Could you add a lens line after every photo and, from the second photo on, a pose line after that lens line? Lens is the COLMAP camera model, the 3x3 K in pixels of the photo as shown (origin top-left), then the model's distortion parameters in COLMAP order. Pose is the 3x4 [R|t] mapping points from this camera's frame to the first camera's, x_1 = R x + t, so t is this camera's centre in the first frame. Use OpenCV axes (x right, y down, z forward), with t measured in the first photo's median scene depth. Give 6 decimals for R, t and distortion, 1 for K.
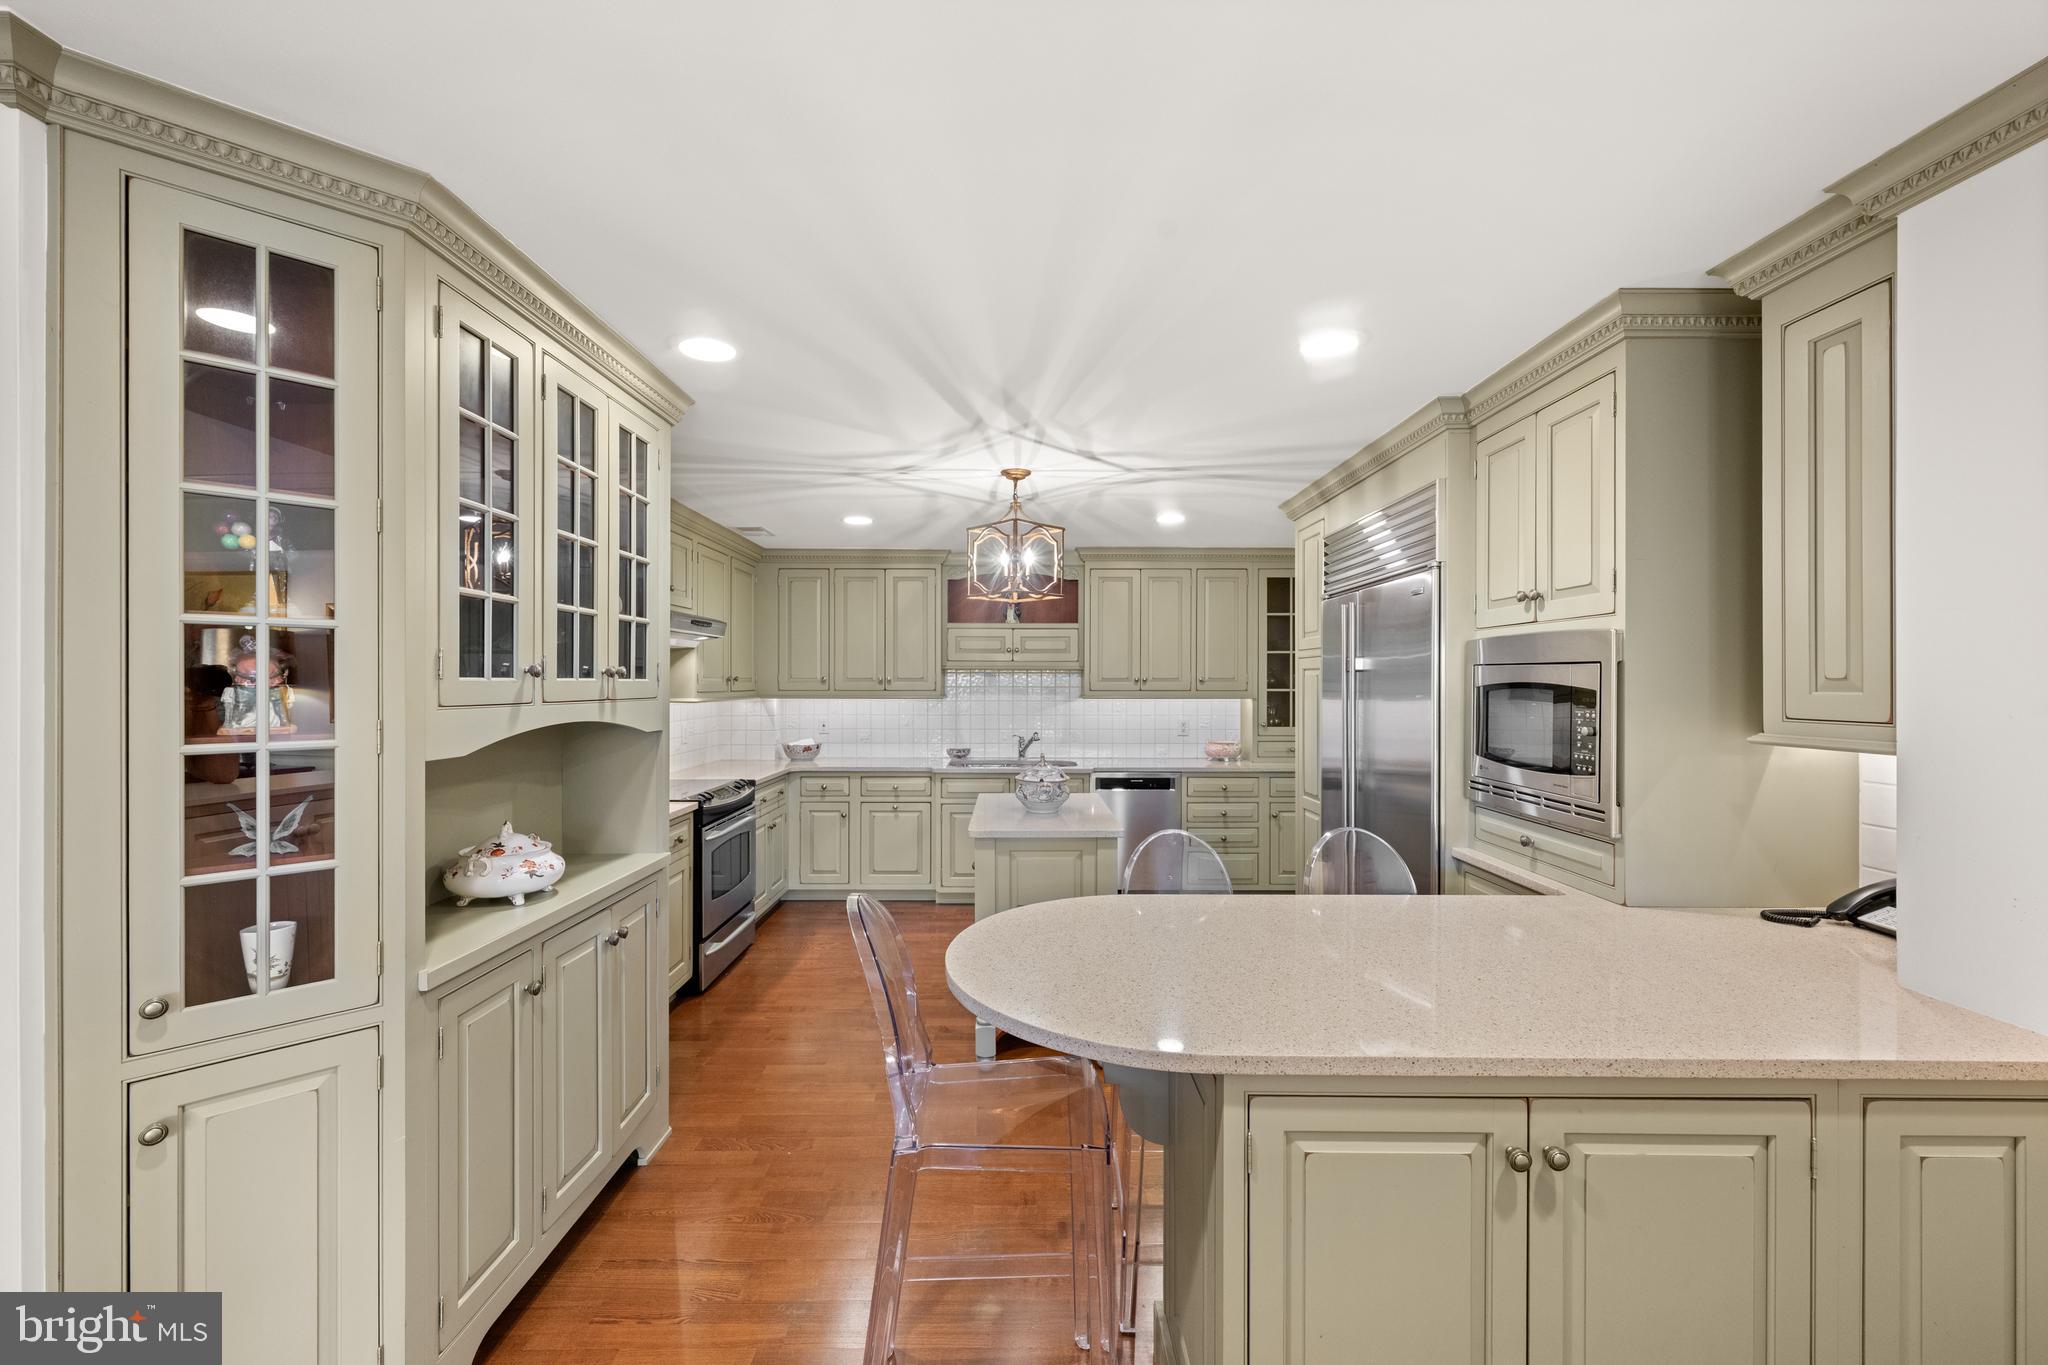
lens RADIAL K [[814.8, 0, 1019.5], [0, 814.8, 678.2], [0, 0, 1]] dist [-0.006415, -0.000112]
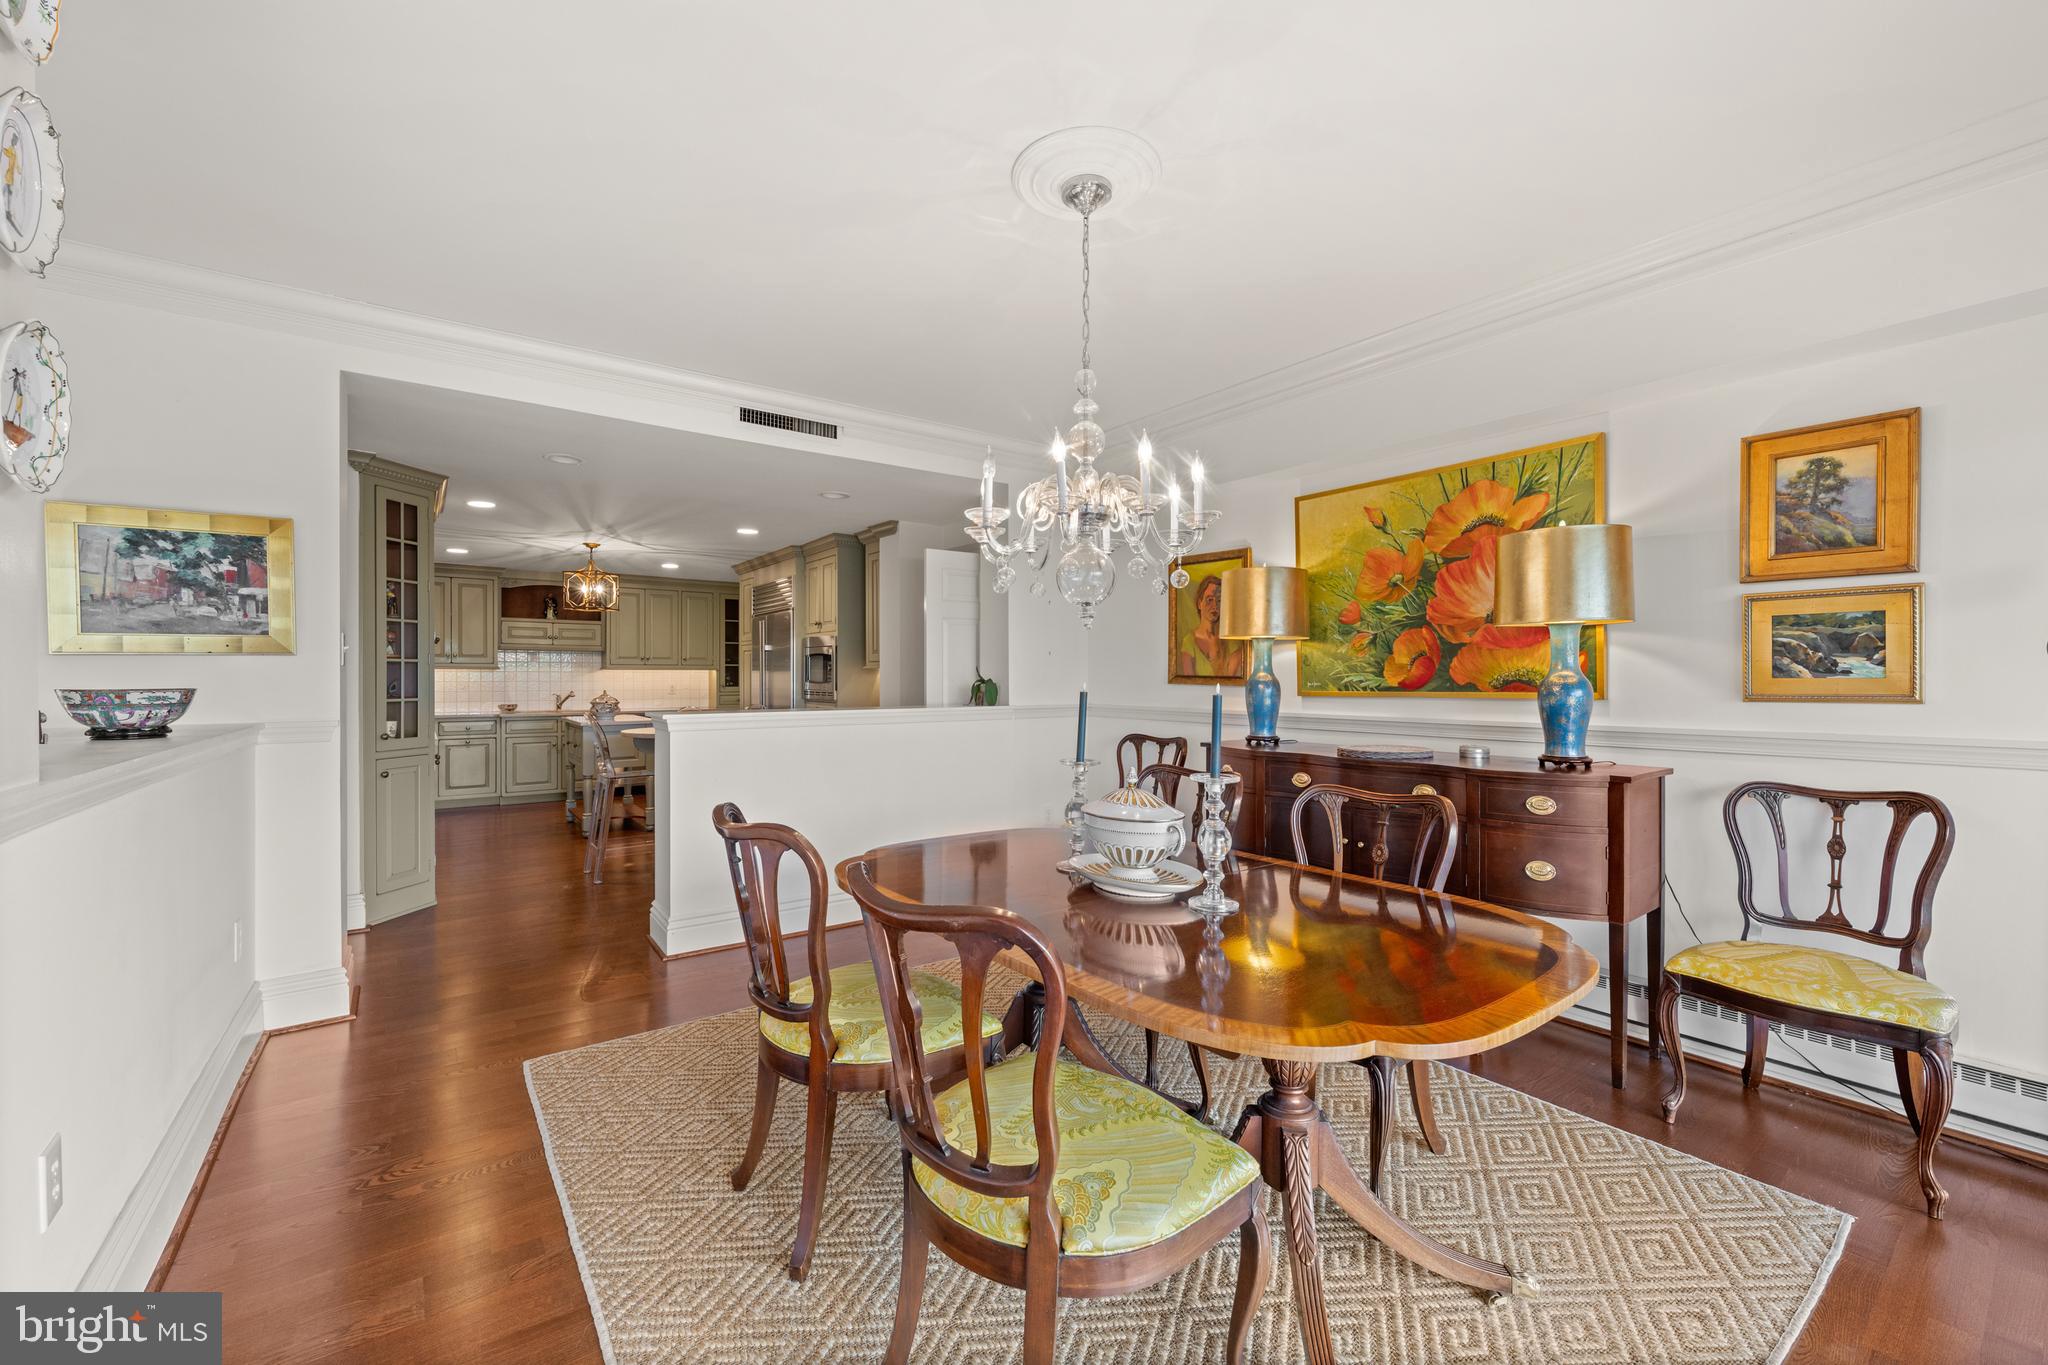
lens RADIAL K [[814.8, 0, 1019.5], [0, 814.8, 678.2], [0, 0, 1]] dist [-0.006415, -0.000112]
pose [[0.801576, -0.000429, 0.597893, -0.226926], [-0.002853, 0.999986, 0.004542, 0.033786], [-0.597886, -0.005346, 0.801563, -0.757773]]
